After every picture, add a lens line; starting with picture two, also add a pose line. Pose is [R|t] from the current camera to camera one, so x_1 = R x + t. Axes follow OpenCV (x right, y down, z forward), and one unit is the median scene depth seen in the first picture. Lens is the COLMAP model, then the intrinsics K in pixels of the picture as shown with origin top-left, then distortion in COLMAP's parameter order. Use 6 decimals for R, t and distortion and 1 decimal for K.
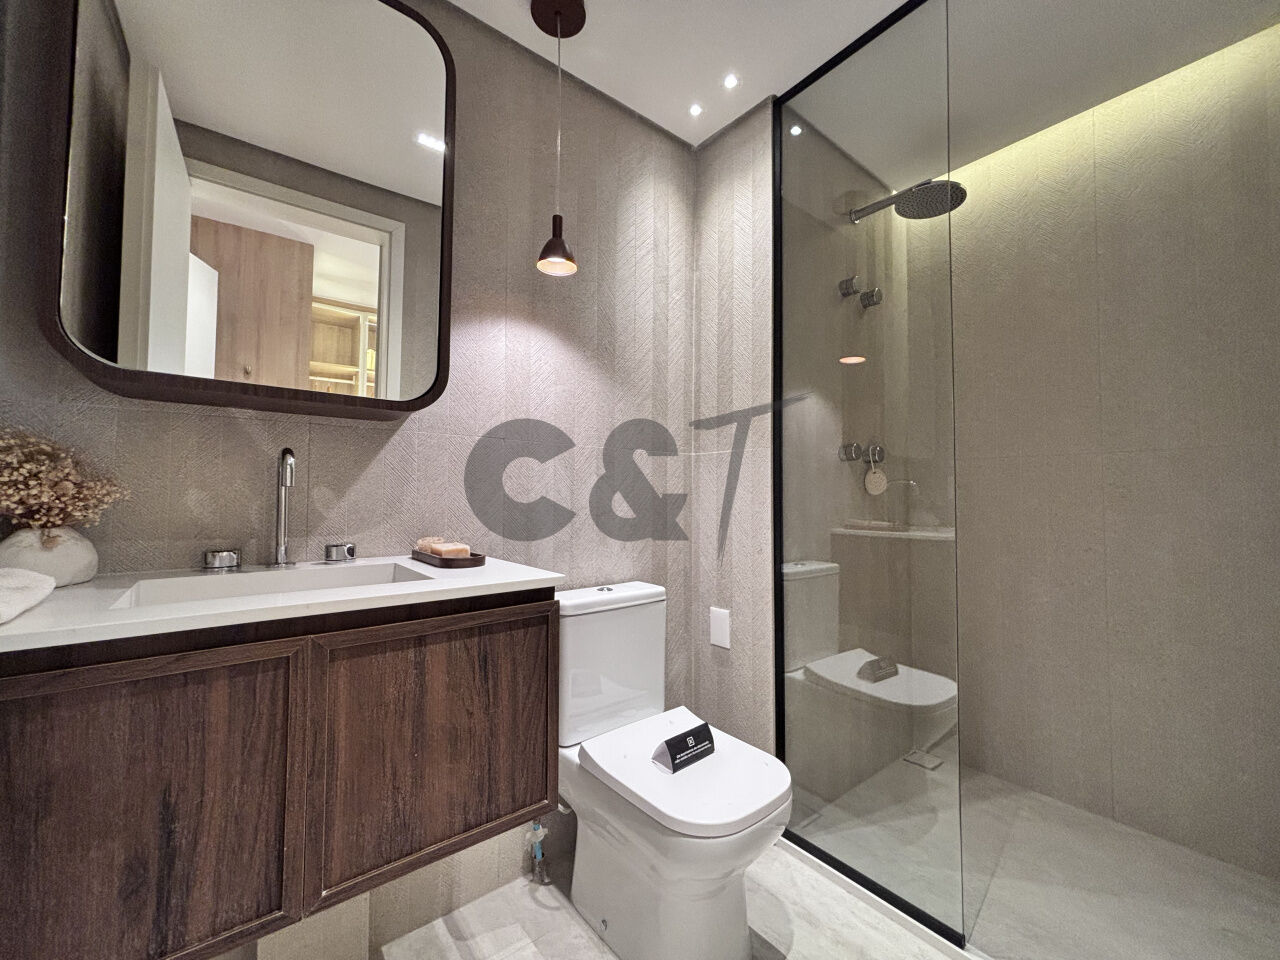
lens RADIAL K [[512.3, 0, 640.0], [0, 512.3, 480.0], [0, 0, 1]] dist [0.001223, -0.000001]
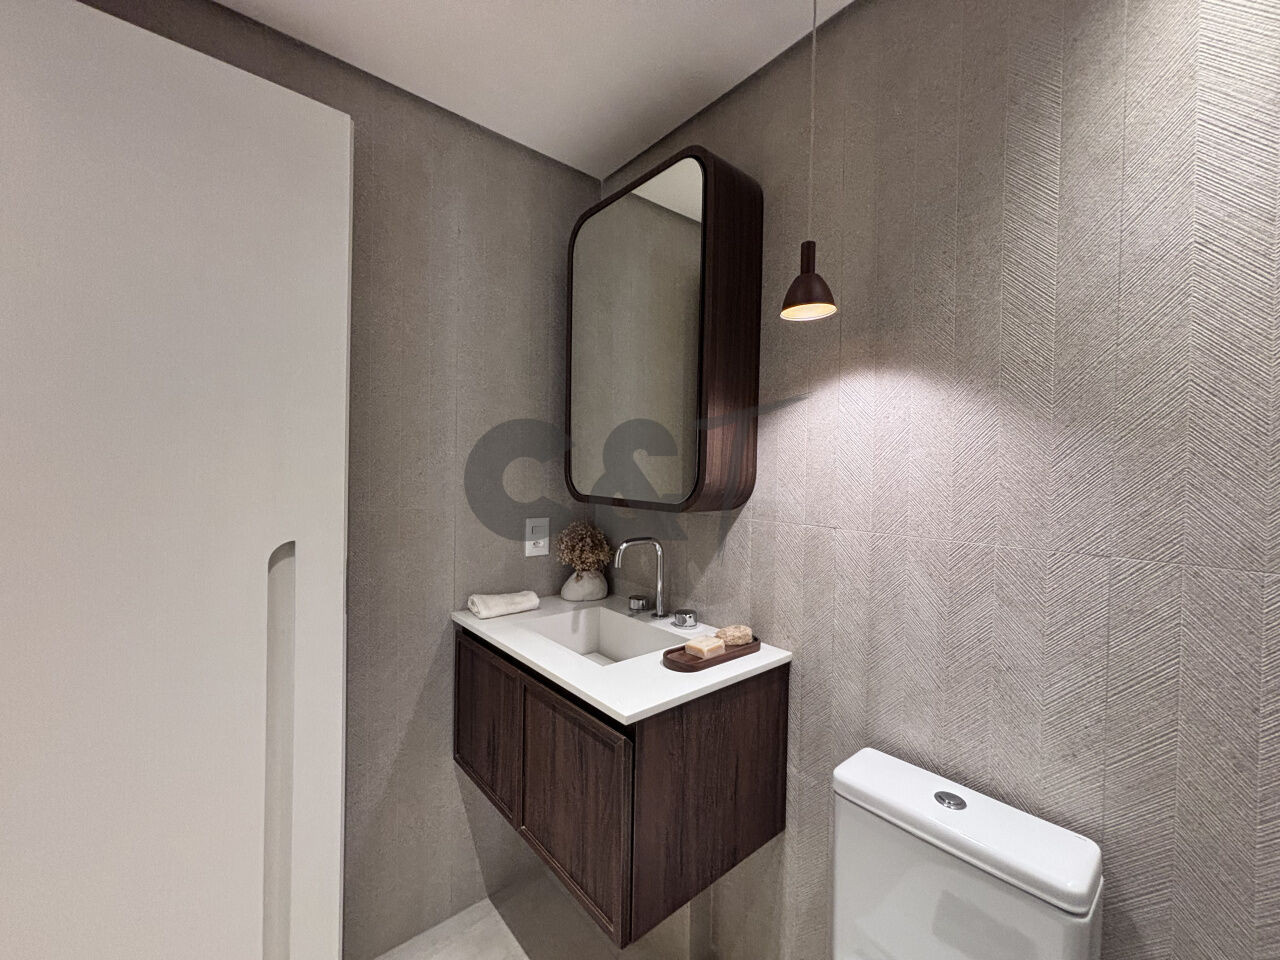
lens RADIAL K [[512.3, 0, 640.0], [0, 512.3, 480.0], [0, 0, 1]] dist [0.001223, -0.000001]
pose [[0.041592, 0.014693, -0.999027, 0.884777], [0.022626, 0.999622, 0.015644, -0.293483], [0.998878, -0.023255, 0.041244, 1.101745]]
